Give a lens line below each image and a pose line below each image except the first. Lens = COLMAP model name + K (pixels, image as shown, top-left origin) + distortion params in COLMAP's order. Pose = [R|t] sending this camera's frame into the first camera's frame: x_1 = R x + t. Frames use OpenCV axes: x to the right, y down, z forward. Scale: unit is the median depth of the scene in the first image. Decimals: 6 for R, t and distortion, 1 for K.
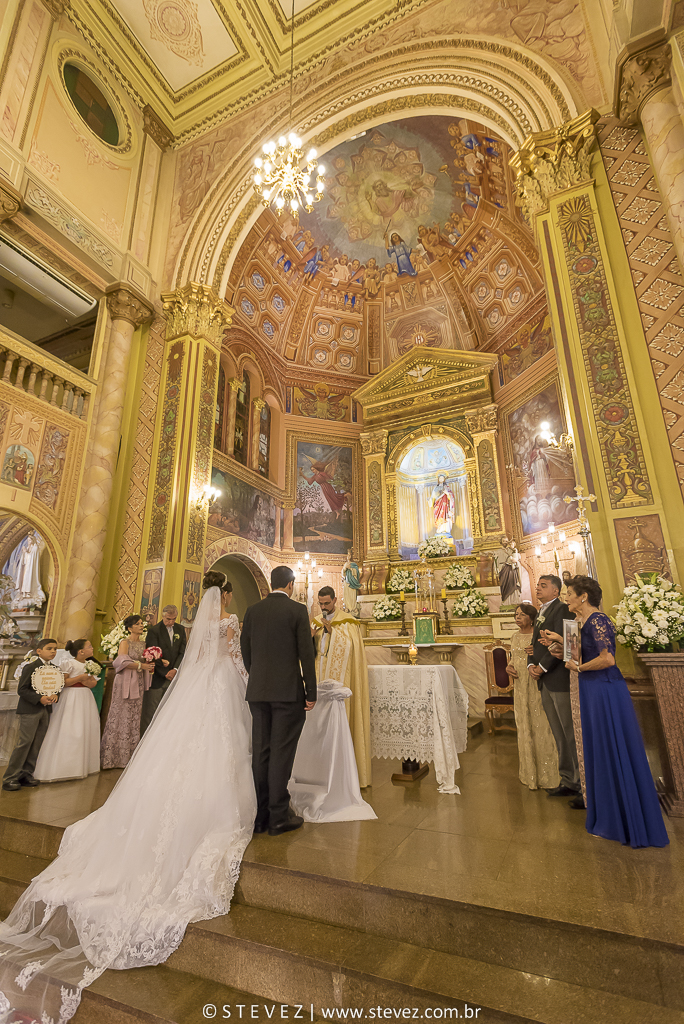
lens RADIAL K [[476.5, 0, 342.0], [0, 476.5, 512.0], [0, 0, 1]] dist [0.023472, -0.000147]
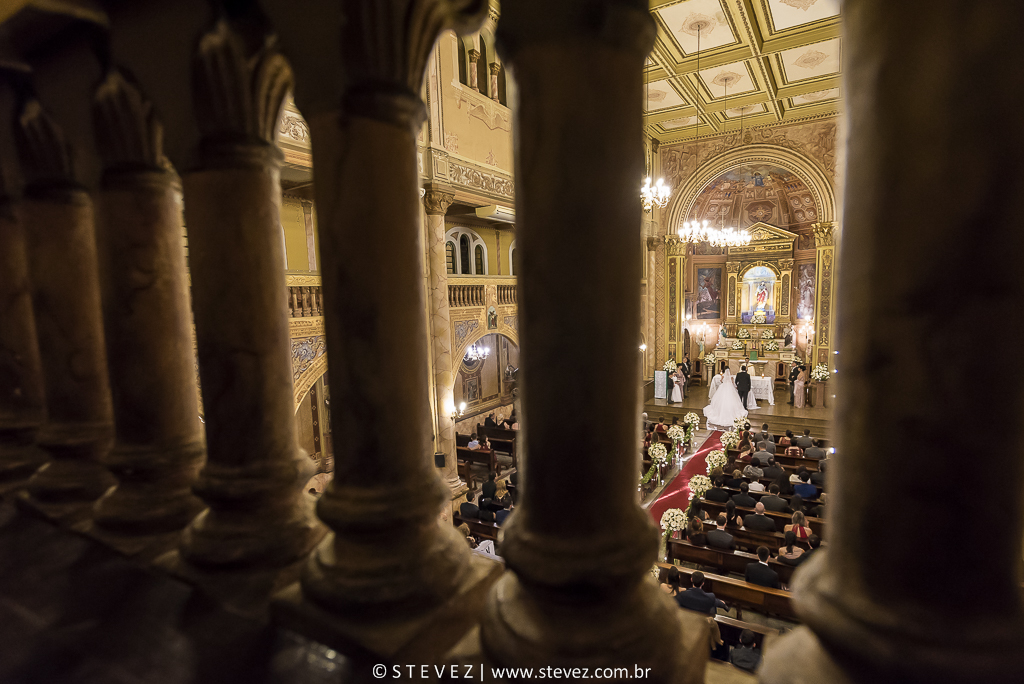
lens RADIAL K [[504.3, 0, 547.6], [0, 504.3, 357.3], [0, 0, 1]] dist [0.027658, -0.000011]
pose [[0.996931, -0.005237, -0.078108, -0.718997], [0.037473, 0.907945, 0.417412, -0.921707], [0.068732, -0.419057, 0.905354, -1.597045]]
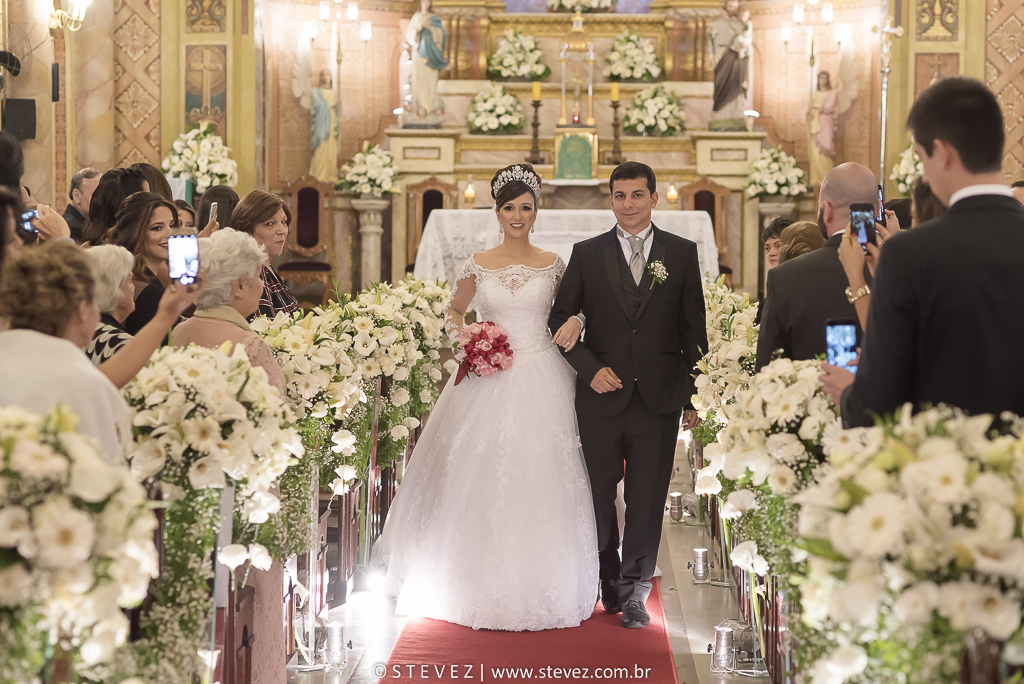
lens RADIAL K [[2366.4, 0, 512.0], [0, 2366.4, 342.0], [0, 0, 1]] dist [0.012204, -0.873597]
pose [[0.921416, -0.002145, 0.388571, -0.869483], [-0.132620, 0.938205, 0.319661, -0.376383], [-0.365245, -0.346073, 0.864193, -1.281523]]
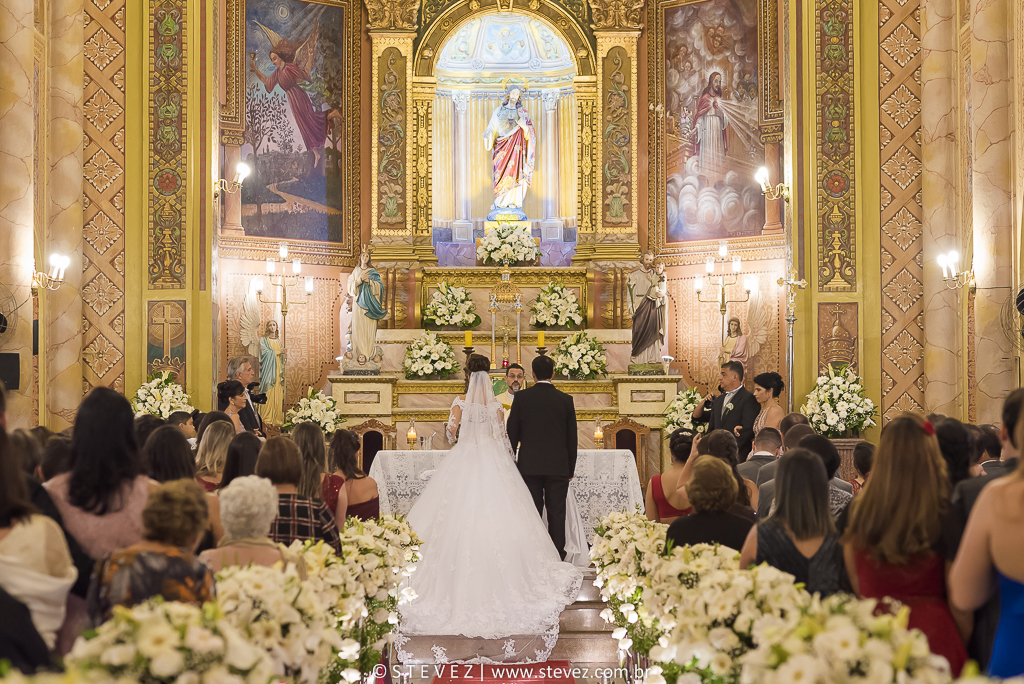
lens RADIAL K [[2366.4, 0, 512.0], [0, 2366.4, 342.0], [0, 0, 1]] dist [0.012204, -0.873597]
pose [[0.905950, 0.029148, 0.422379, -0.964001], [-0.133394, 0.966469, 0.219417, -0.422197], [-0.401821, -0.255124, 0.879461, -1.424048]]
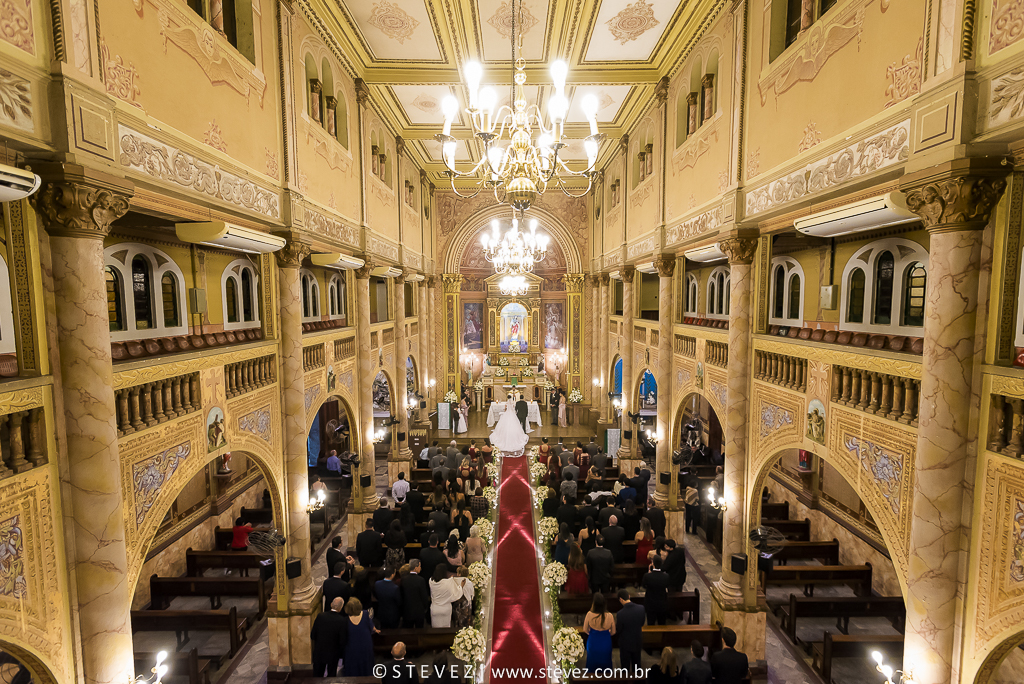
lens RADIAL K [[476.5, 0, 512.0], [0, 476.5, 342.0], [0, 0, 1]] dist [0.023472, -0.000147]
pose [[0.908012, -0.027477, 0.418042, -1.048210], [-0.130351, 0.929788, 0.344243, -0.976509], [-0.398149, -0.367069, 0.840677, -1.415015]]
